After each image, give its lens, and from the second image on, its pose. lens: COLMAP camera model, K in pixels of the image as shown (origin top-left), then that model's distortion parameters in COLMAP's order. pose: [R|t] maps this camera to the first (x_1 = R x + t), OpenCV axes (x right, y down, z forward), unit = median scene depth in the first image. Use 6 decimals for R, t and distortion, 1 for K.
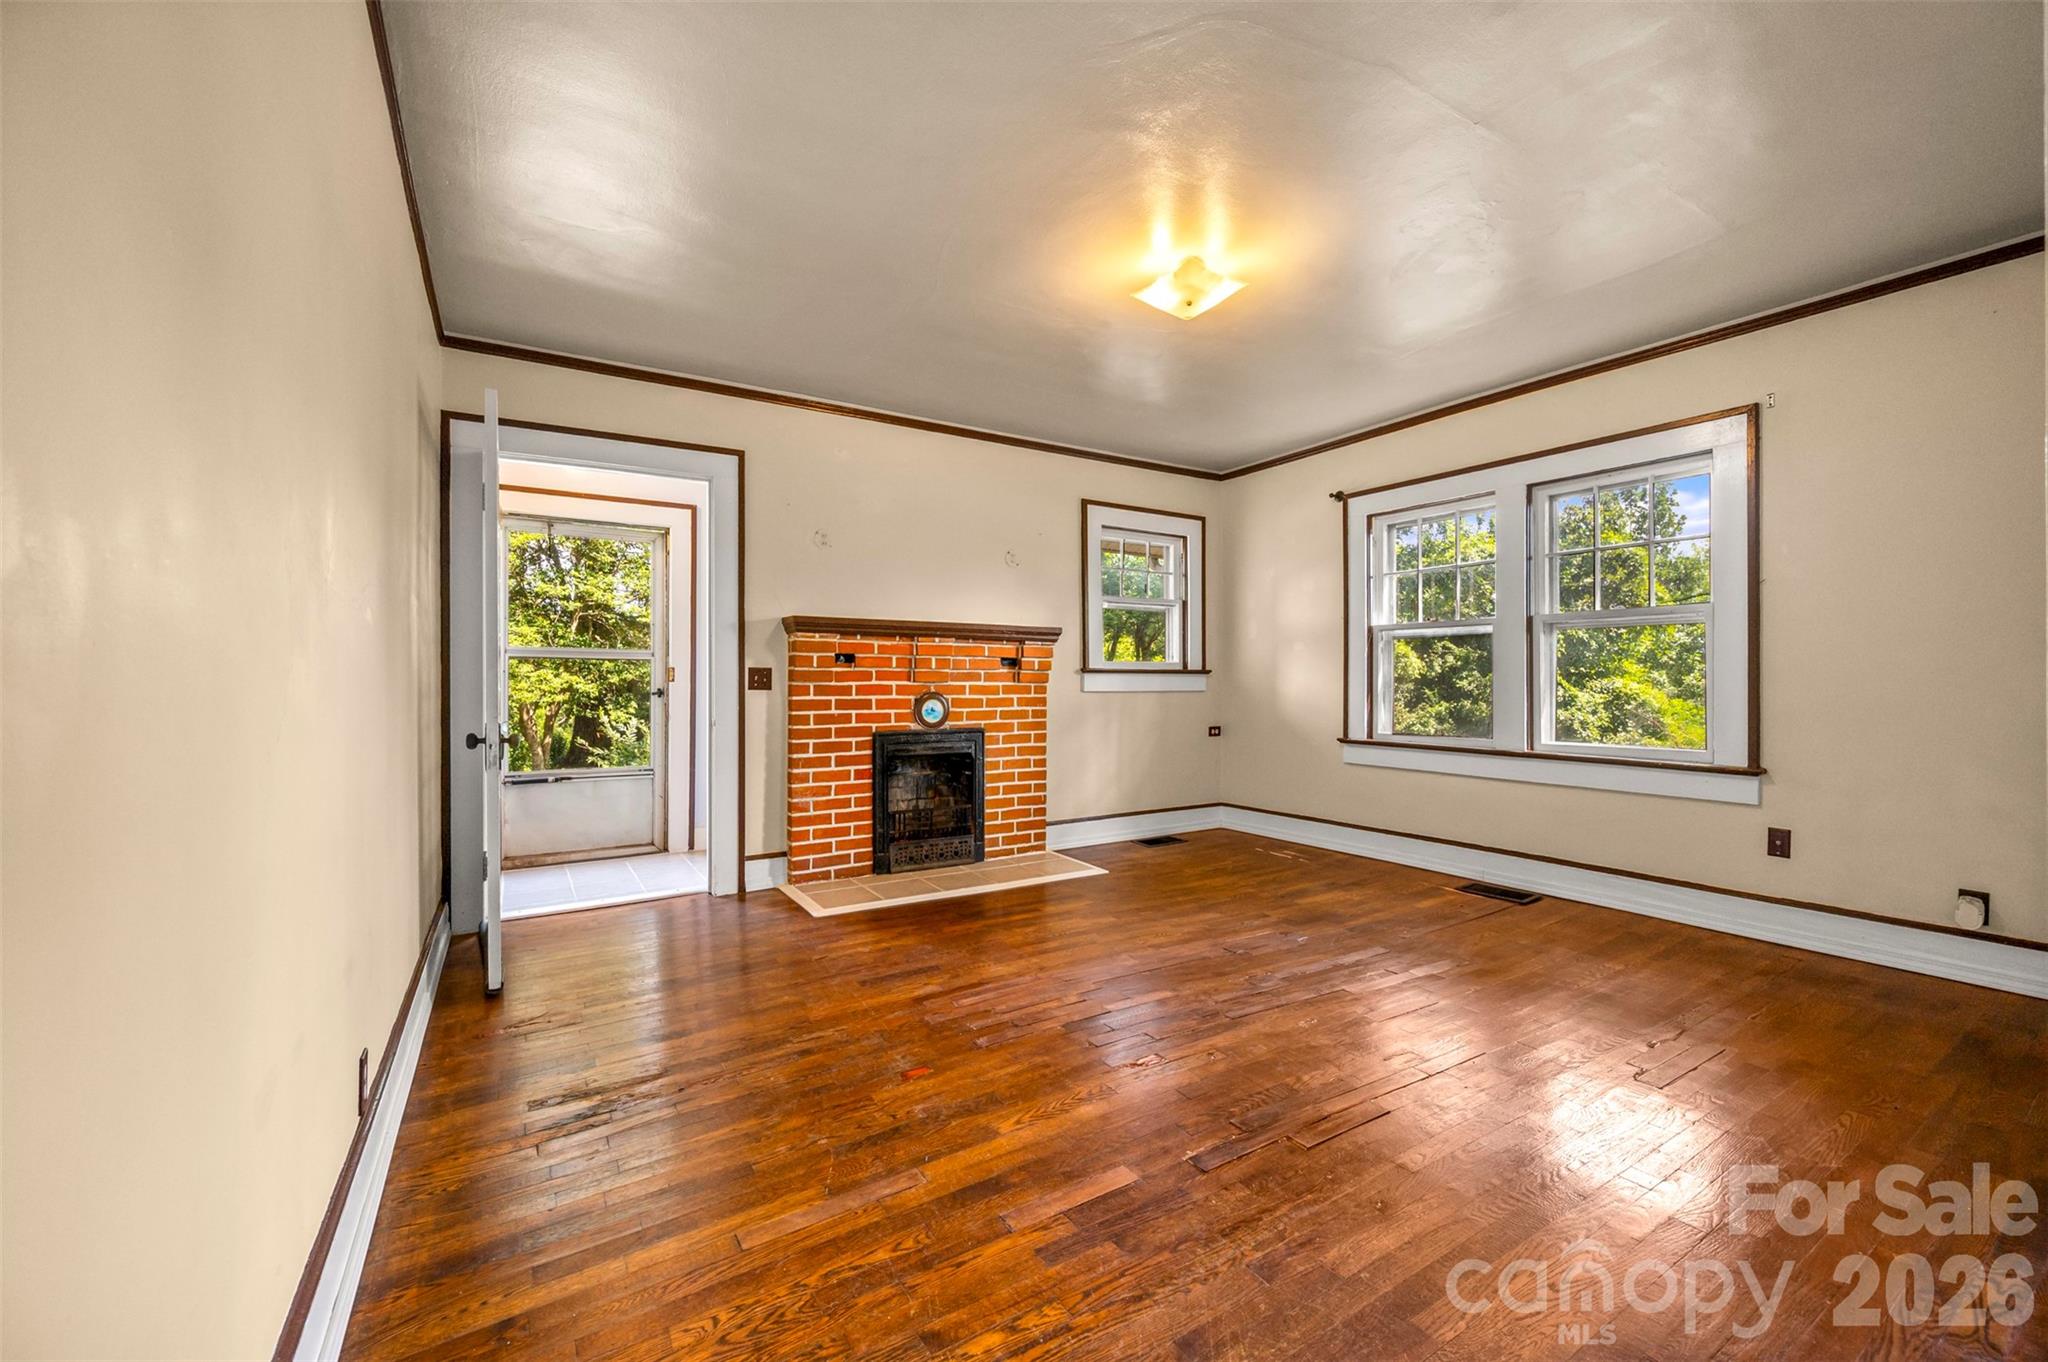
lens RADIAL K [[815.1, 0, 1018.6], [0, 815.1, 688.1], [0, 0, 1]] dist [-0.000309, 0.000007]
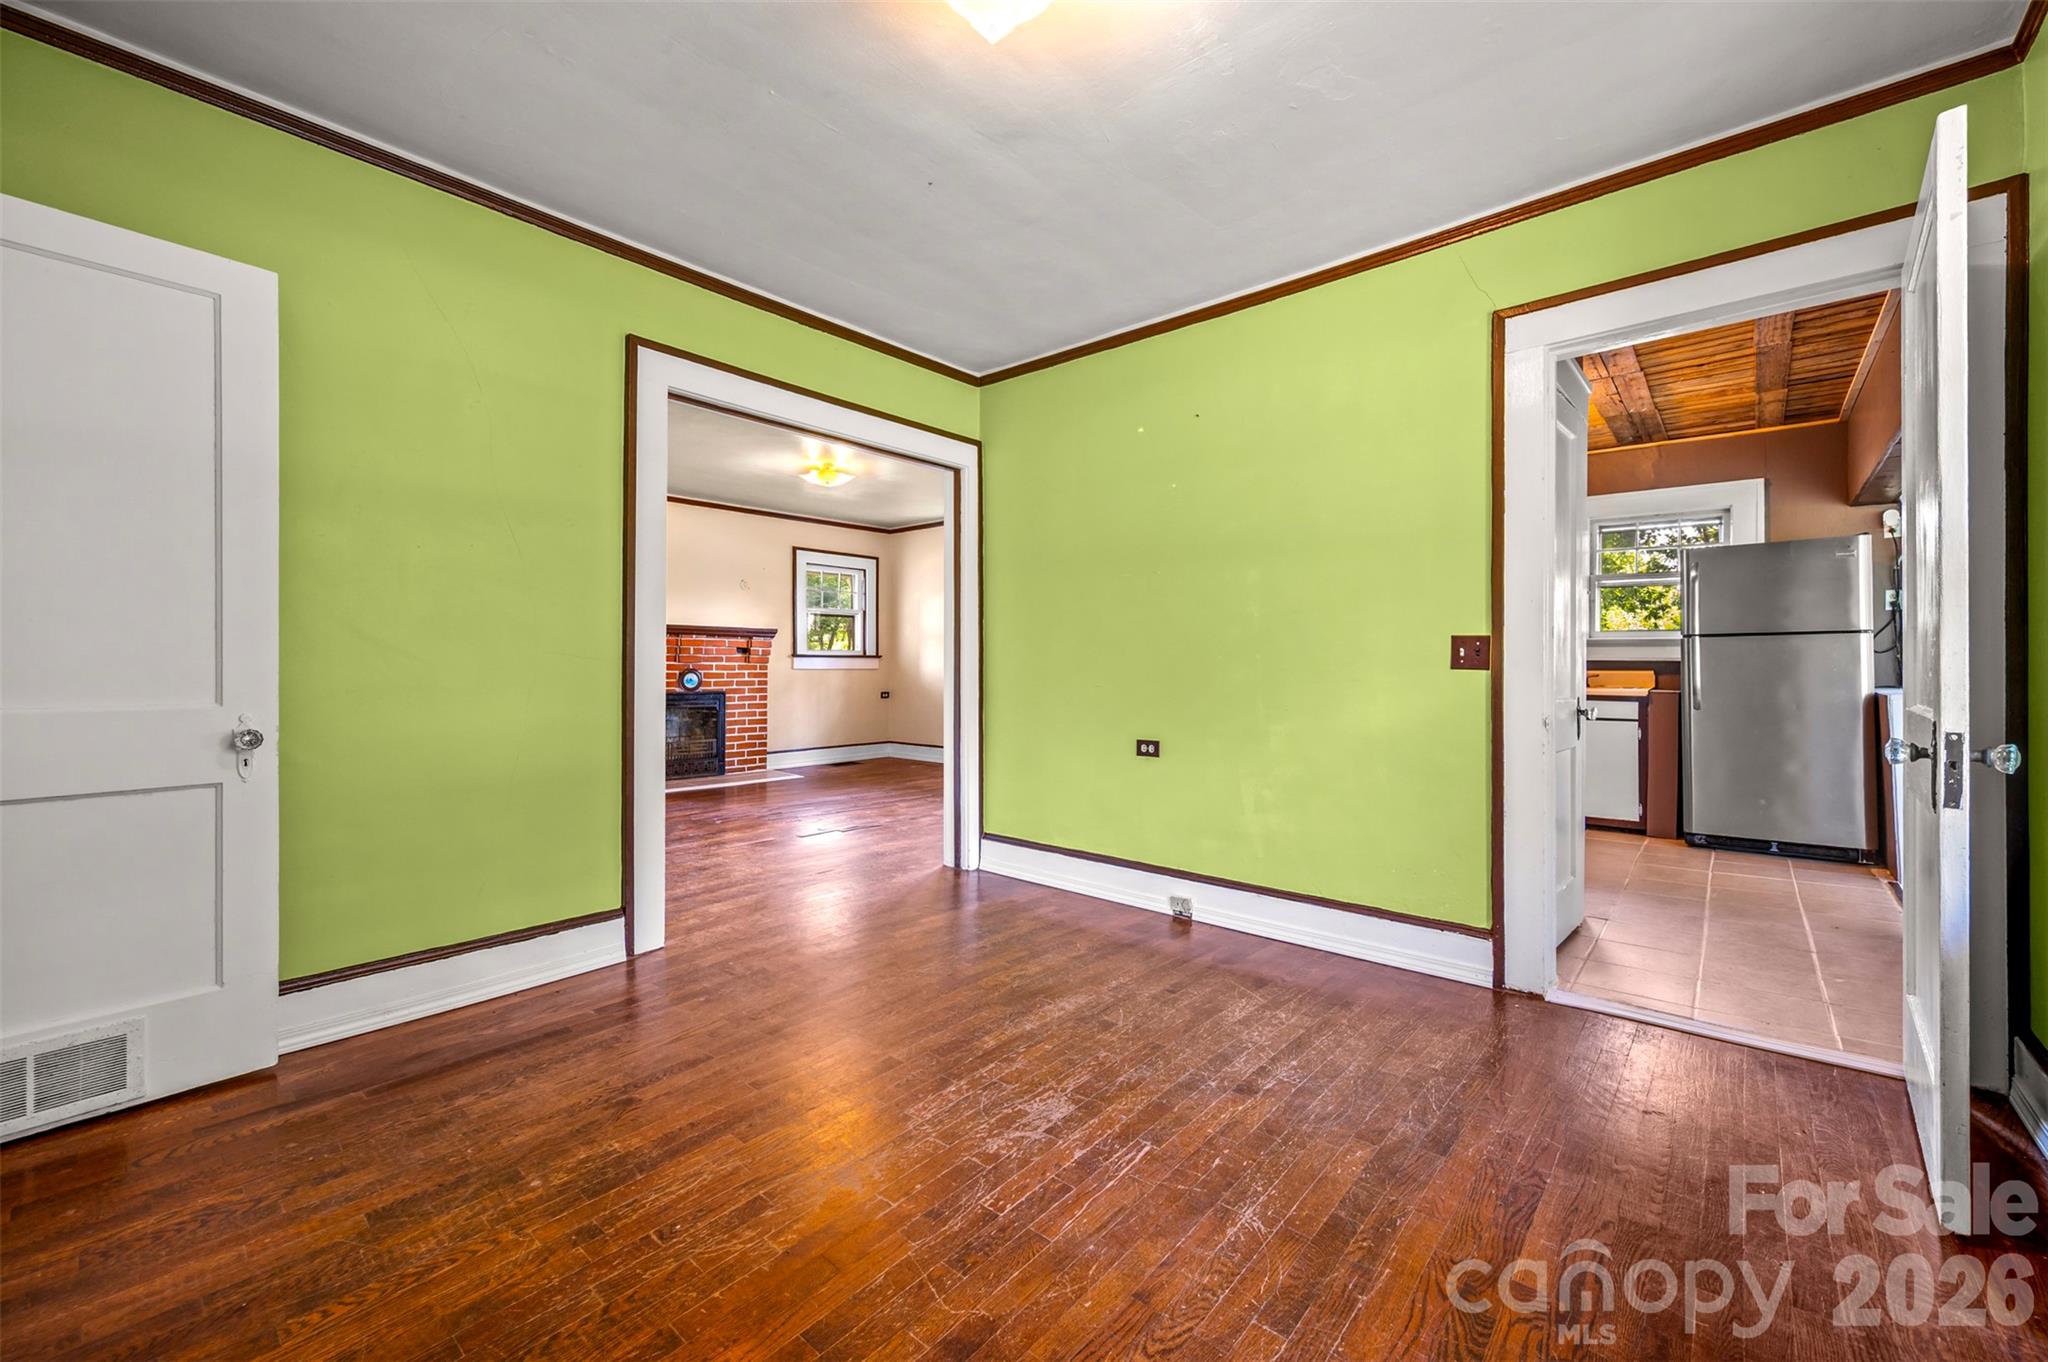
lens RADIAL K [[836.4, 0, 1024.0], [0, 836.4, 666.0], [0, 0, 1]] dist [0.000082, 0.000003]
pose [[0.960808, 0.004338, 0.277181, 0.066701], [-0.003167, 0.999984, -0.004674, 0.005205], [-0.277197, 0.003613, 0.960806, -0.747880]]
